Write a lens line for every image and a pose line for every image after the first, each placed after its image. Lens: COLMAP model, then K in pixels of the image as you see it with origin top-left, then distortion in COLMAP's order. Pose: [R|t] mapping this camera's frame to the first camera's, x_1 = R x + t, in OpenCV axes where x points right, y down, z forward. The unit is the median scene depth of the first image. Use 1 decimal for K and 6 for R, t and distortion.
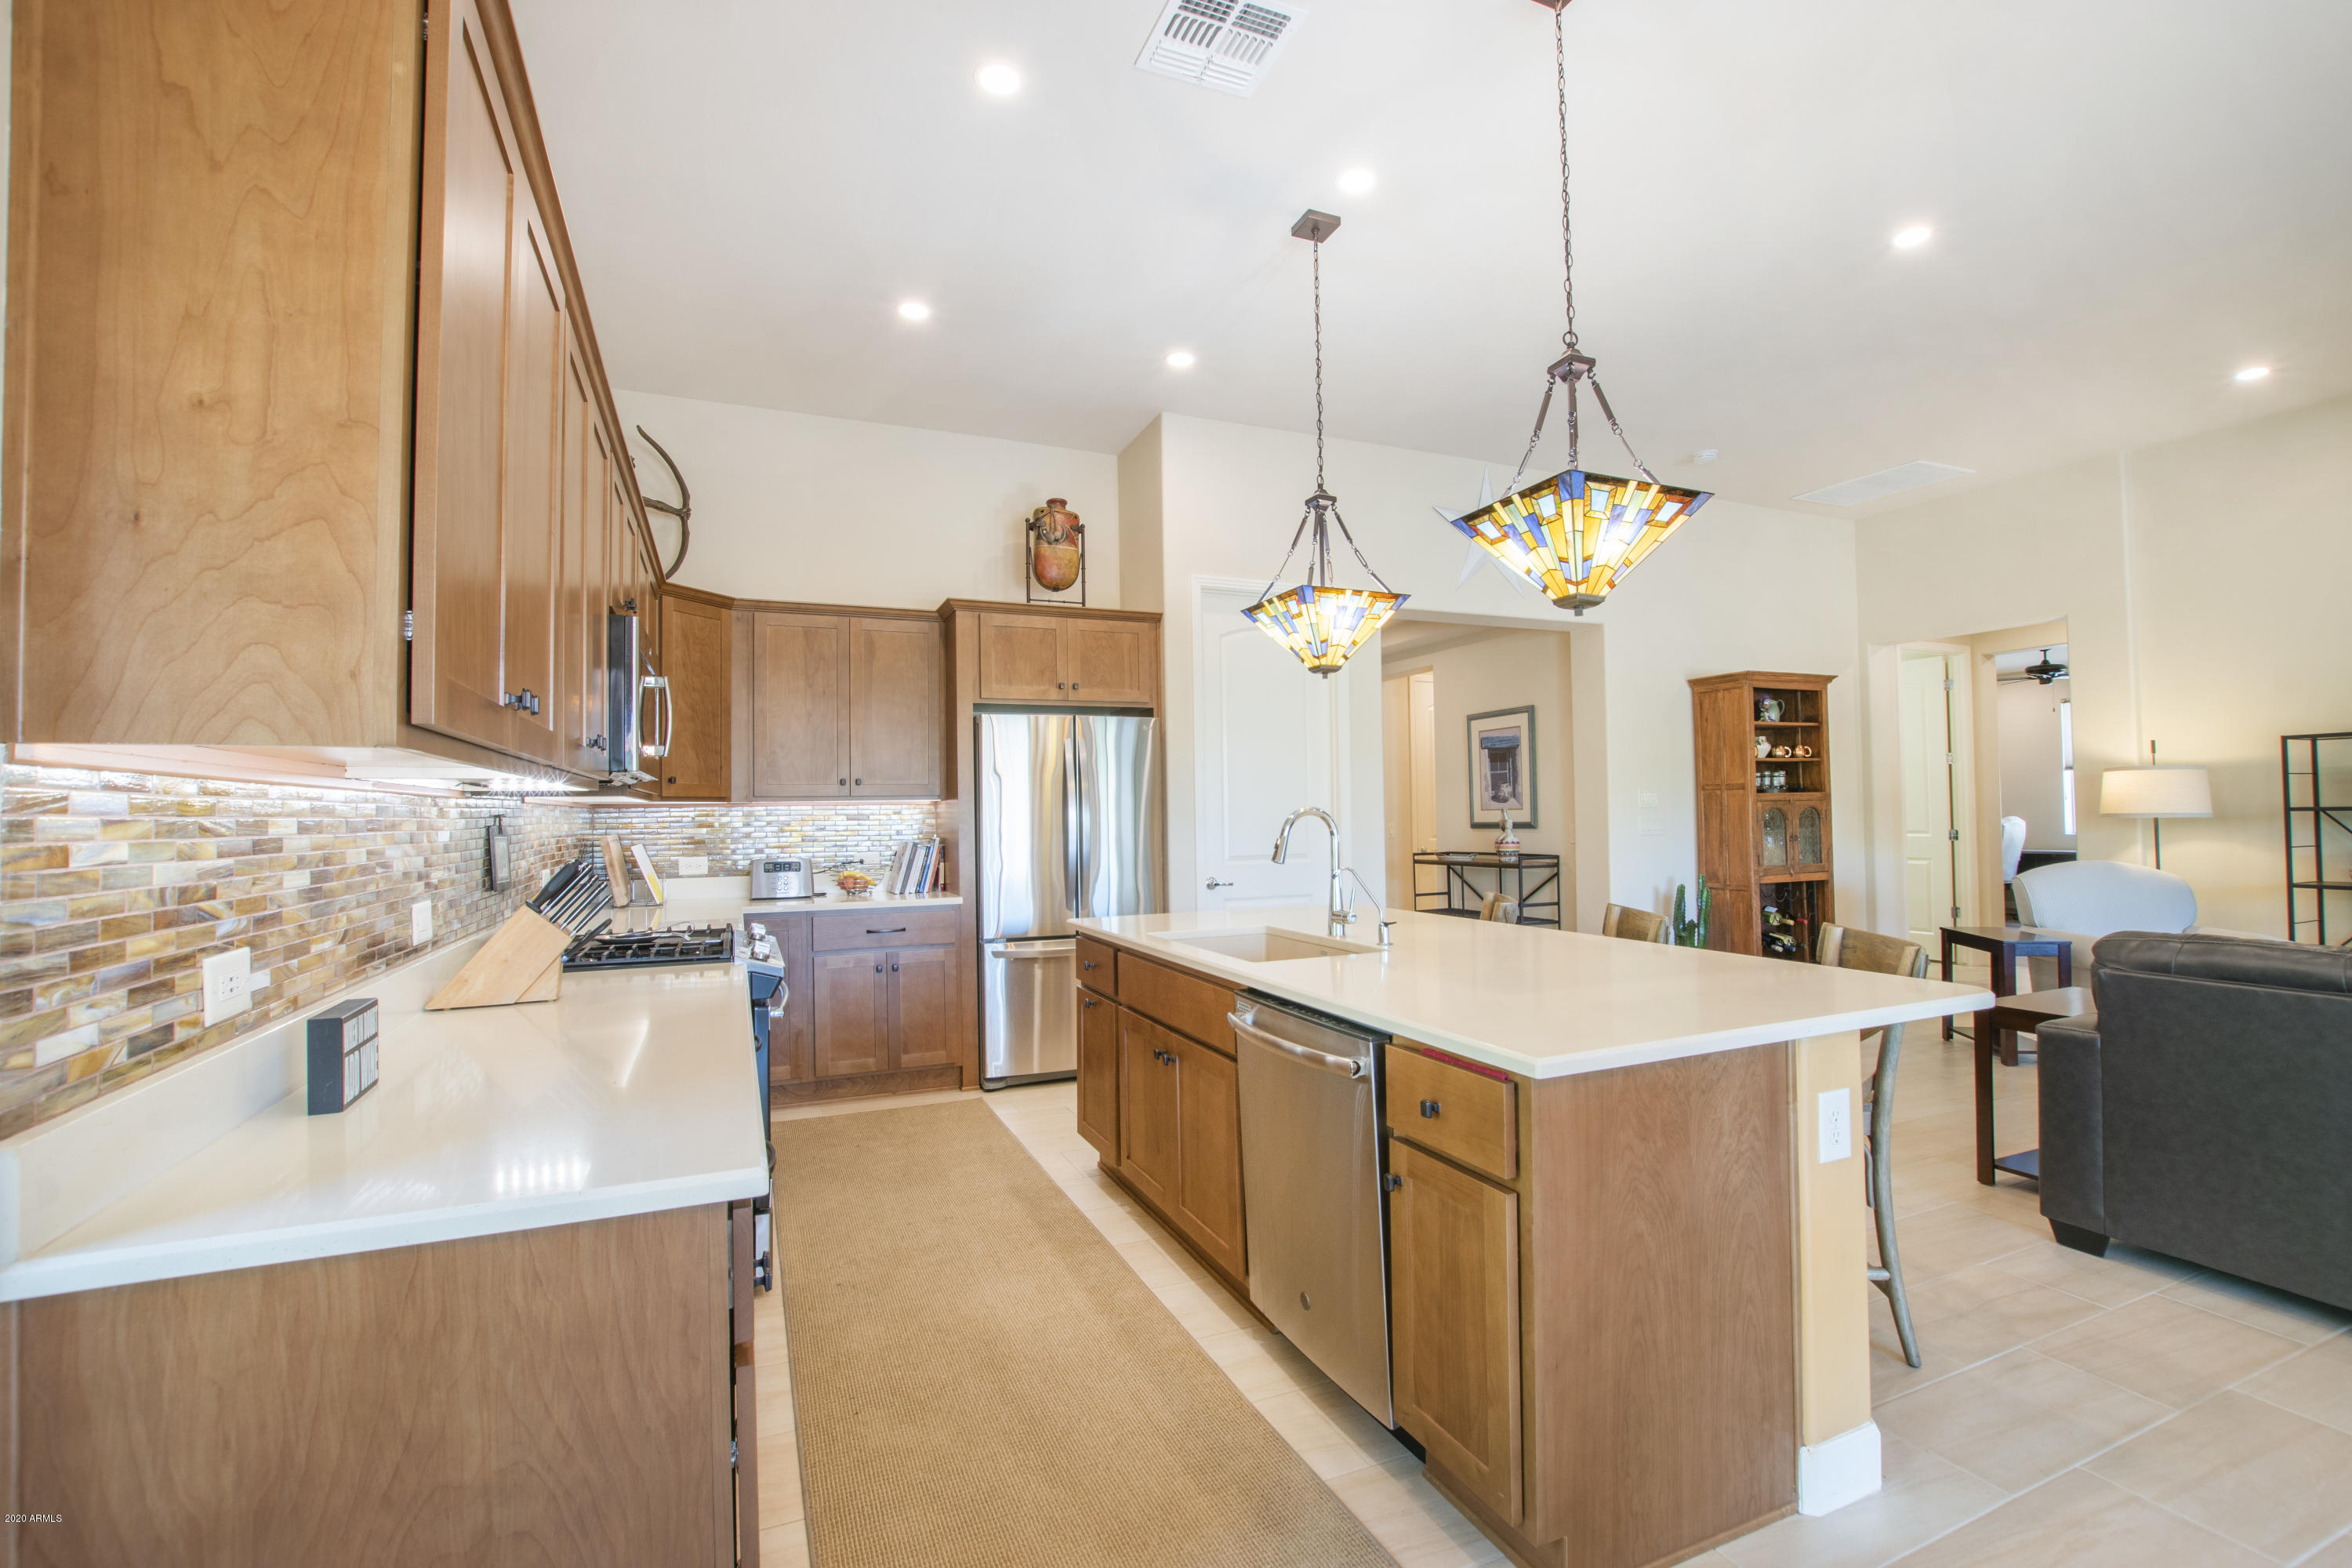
lens RADIAL K [[1038.1, 0, 1176.0], [0, 1038.1, 784.0], [0, 0, 1]] dist [-0.032700, 0.000013]
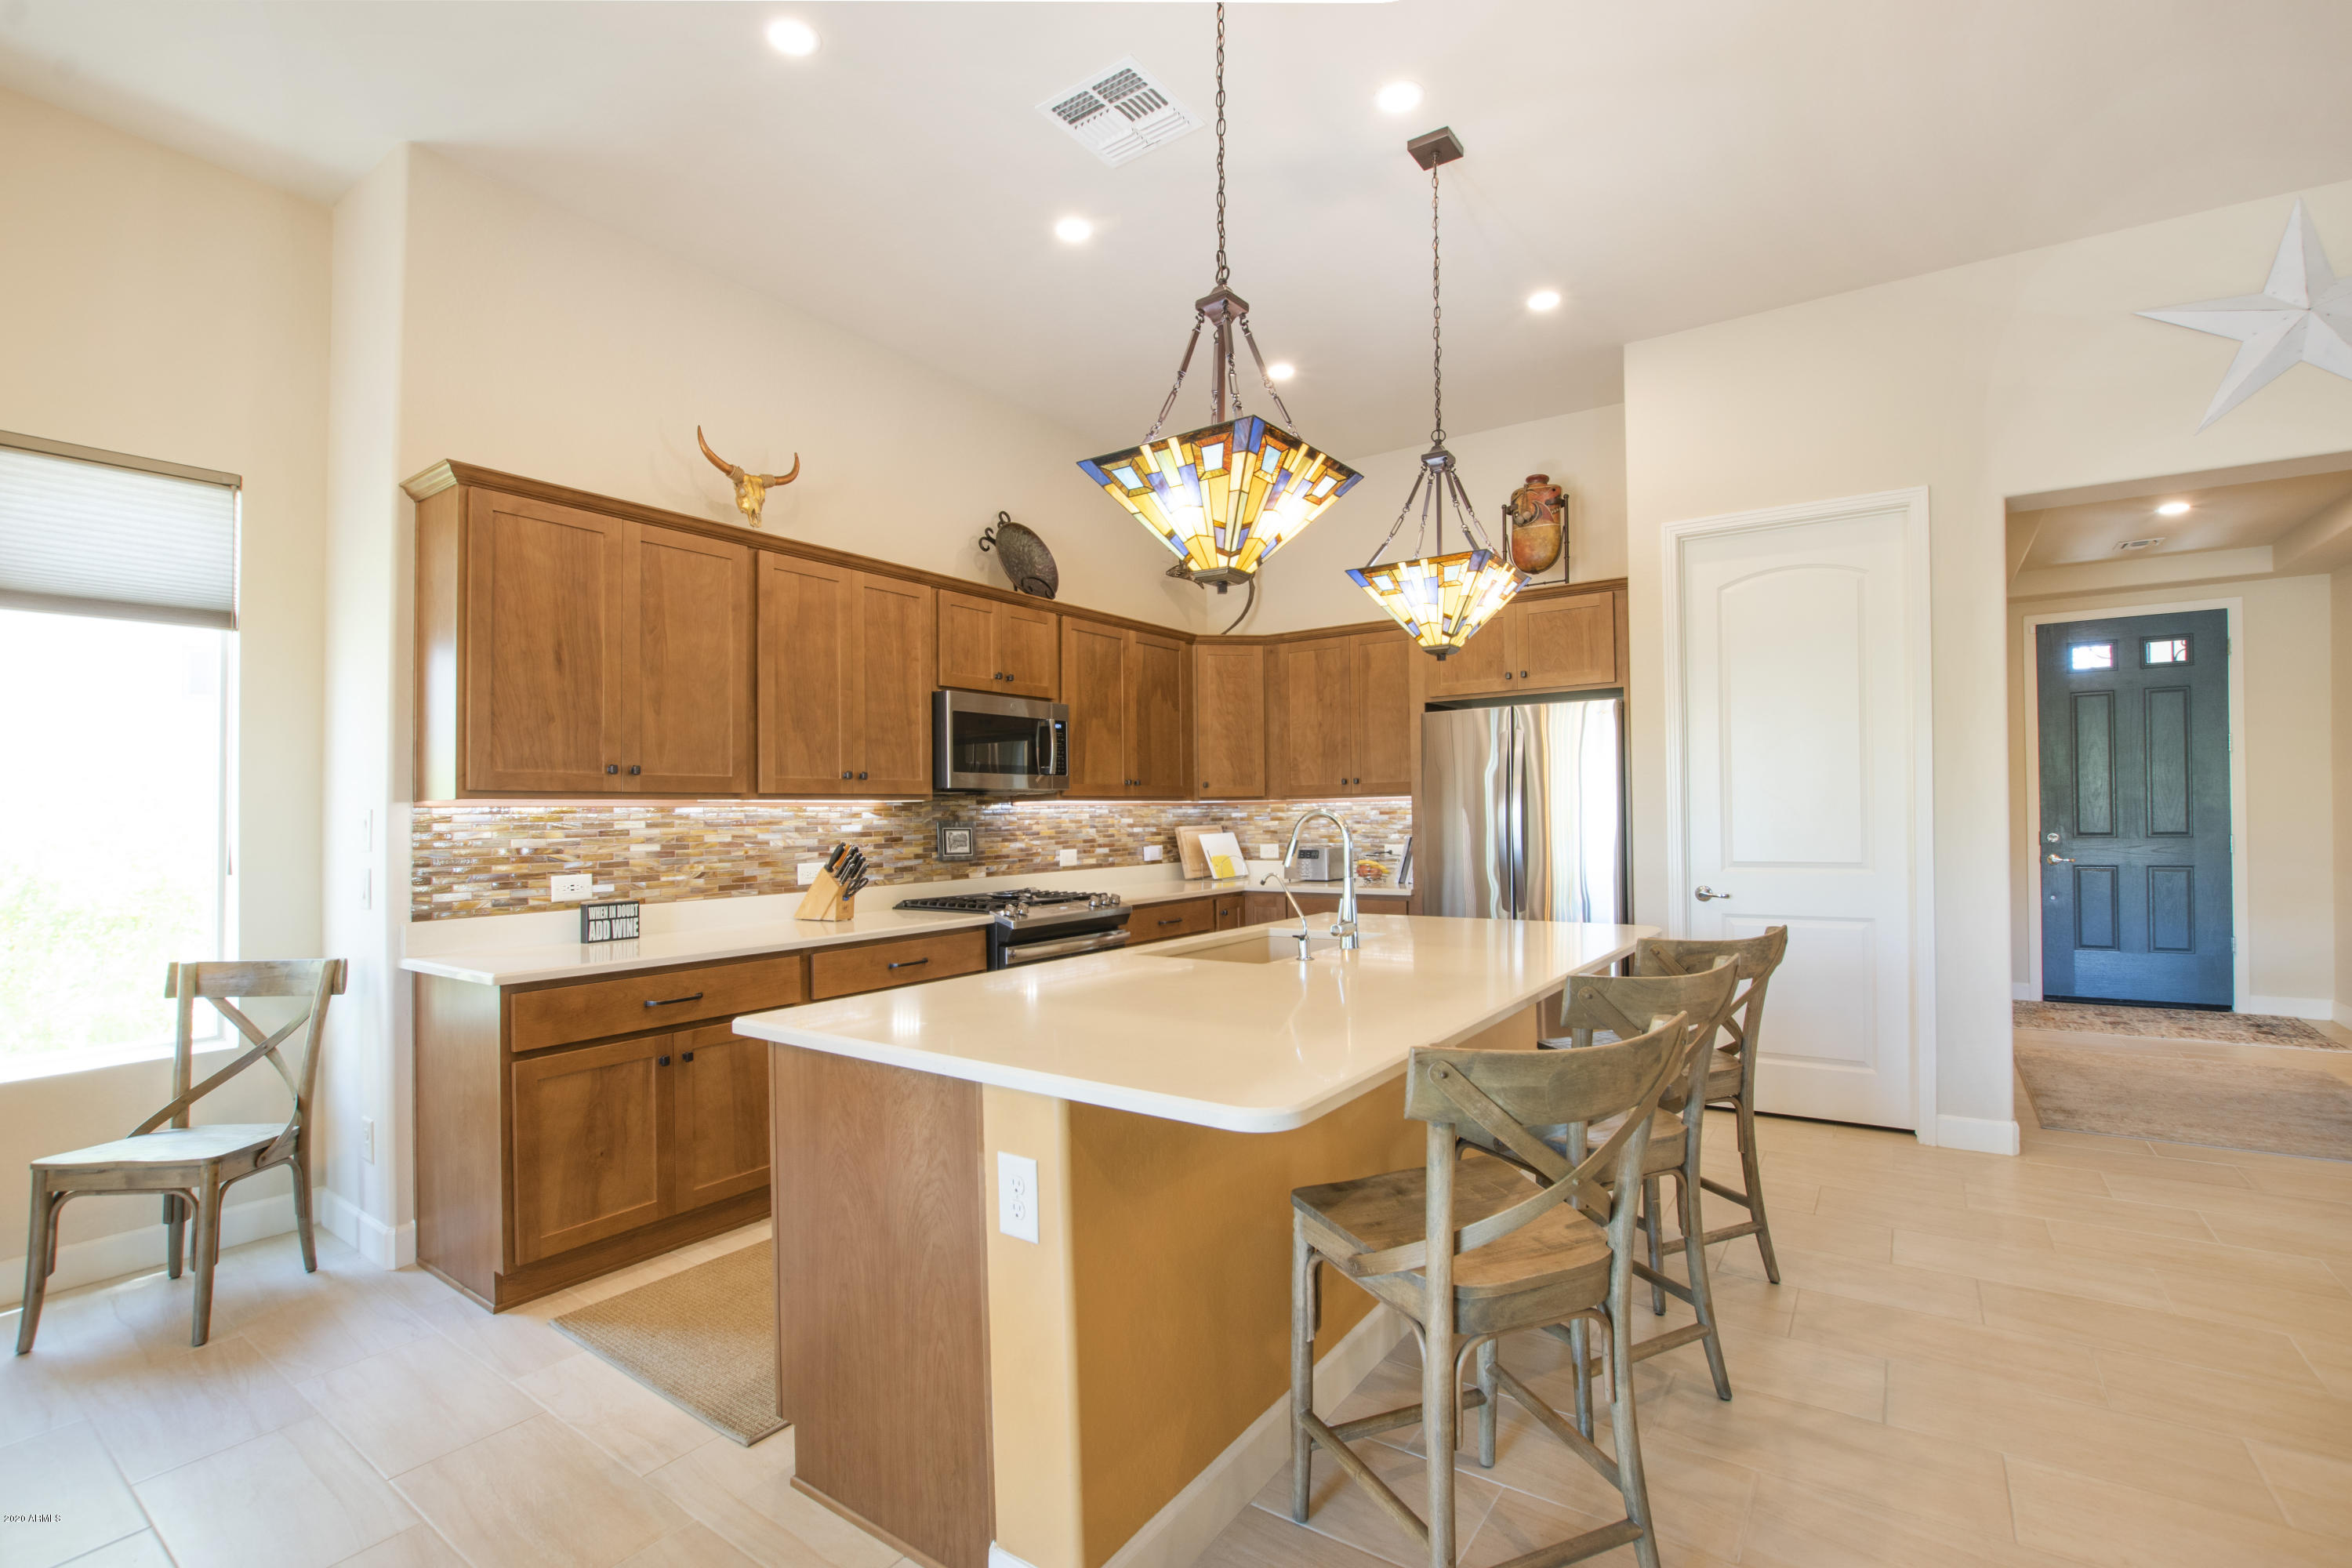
lens RADIAL K [[1011.4, 0, 1191.6], [0, 1011.4, 793.8], [0, 0, 1]] dist [-0.018599, 0.000146]
pose [[0.536507, -0.011220, -0.843821, 0.486509], [0.031359, 0.999486, 0.006648, -0.001237], [0.843313, -0.030028, 0.536583, 0.229747]]
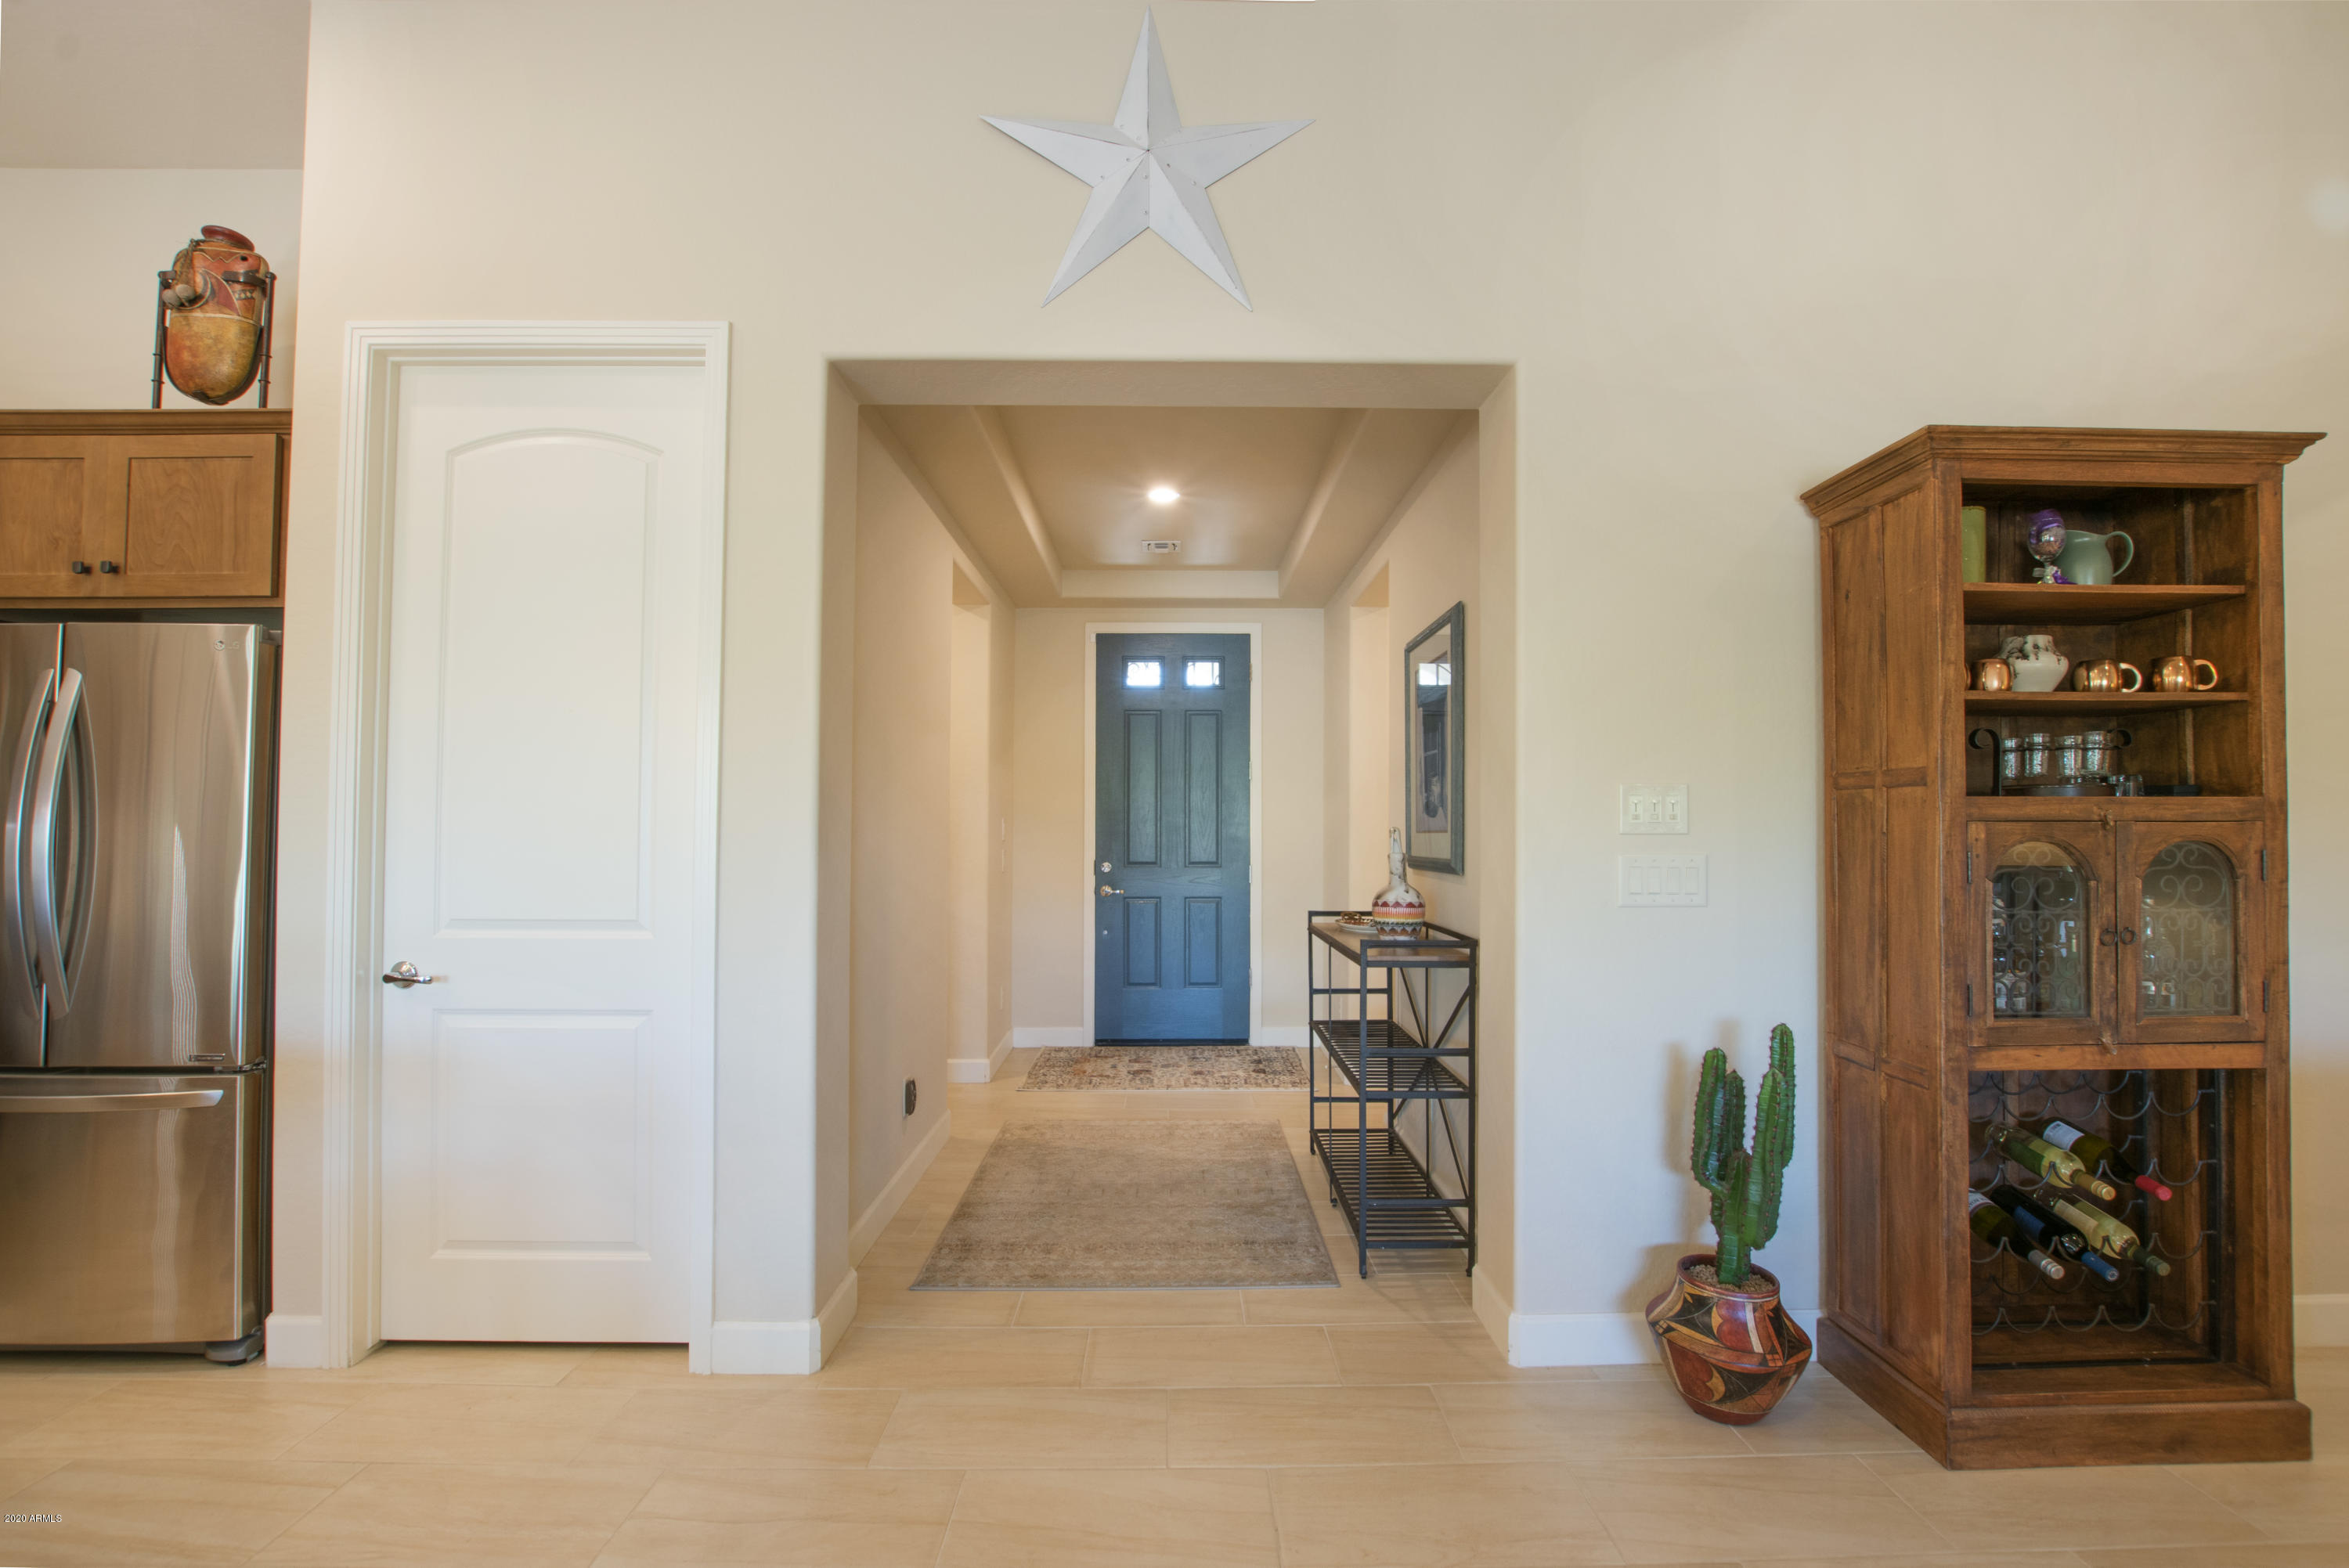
lens RADIAL K [[1042.7, 0, 1179.1], [0, 1042.7, 802.8], [0, 0, 1]] dist [-0.018973, 0.000174]
pose [[0.925358, 0.007995, -0.379010, 0.534938], [-0.005676, 0.999958, 0.007235, 0.011843], [0.379052, -0.004543, 0.925364, 0.697594]]
